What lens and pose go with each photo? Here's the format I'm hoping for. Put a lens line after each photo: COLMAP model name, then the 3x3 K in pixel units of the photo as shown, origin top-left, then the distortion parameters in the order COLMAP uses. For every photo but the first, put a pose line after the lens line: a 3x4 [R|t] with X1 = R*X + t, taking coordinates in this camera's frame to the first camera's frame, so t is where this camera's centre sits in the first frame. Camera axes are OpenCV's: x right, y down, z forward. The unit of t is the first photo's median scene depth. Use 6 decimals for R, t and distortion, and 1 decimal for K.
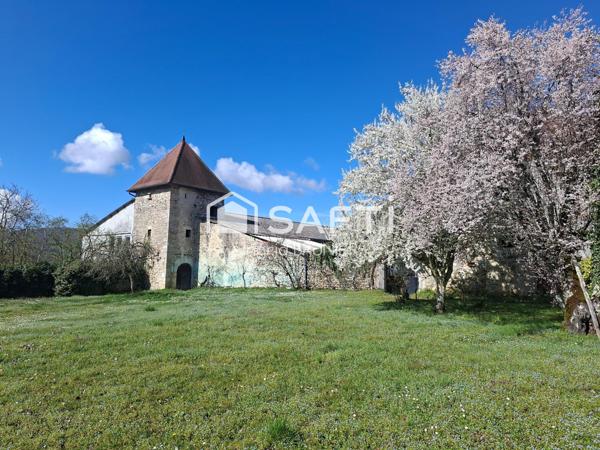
lens RADIAL K [[422.5, 0, 289.4], [0, 422.5, 223.1], [0, 0, 1]] dist [0.050608, -0.031708]
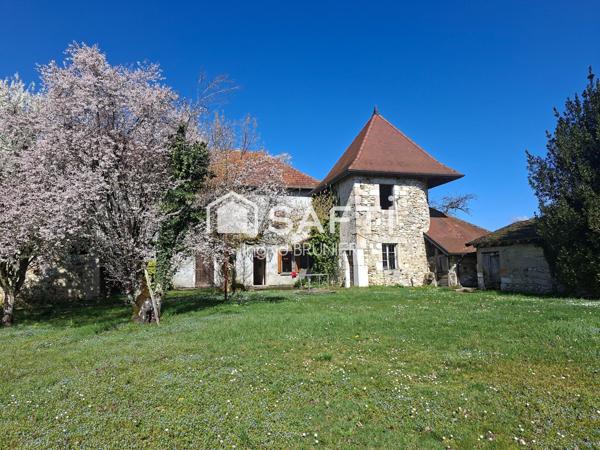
lens RADIAL K [[420.7, 0, 298.4], [0, 420.7, 226.3], [0, 0, 1]] dist [0.036103, -0.003953]
pose [[0.556608, 0.060896, 0.828540, -0.043731], [-0.053037, 0.997880, -0.037712, -0.001288], [-0.829080, -0.022952, 0.558658, -0.020965]]
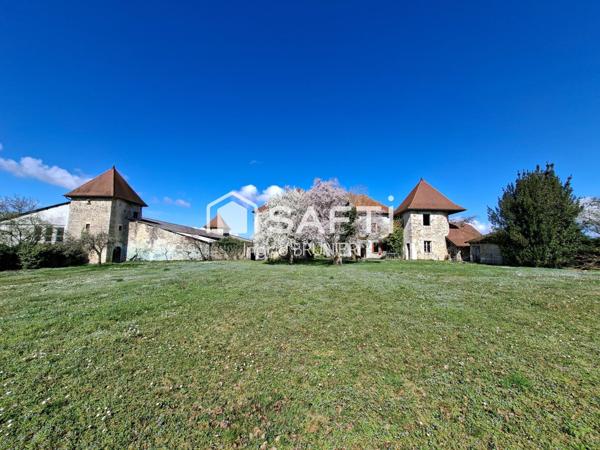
lens RADIAL K [[240.6, 0, 300.1], [0, 240.6, 229.0], [0, 0, 1]] dist [-0.003238, 0.000336]
pose [[0.772845, 0.056087, 0.632112, -0.382288], [-0.067227, 0.997718, -0.006333, -0.016836], [-0.631024, -0.037601, 0.774851, -0.180999]]
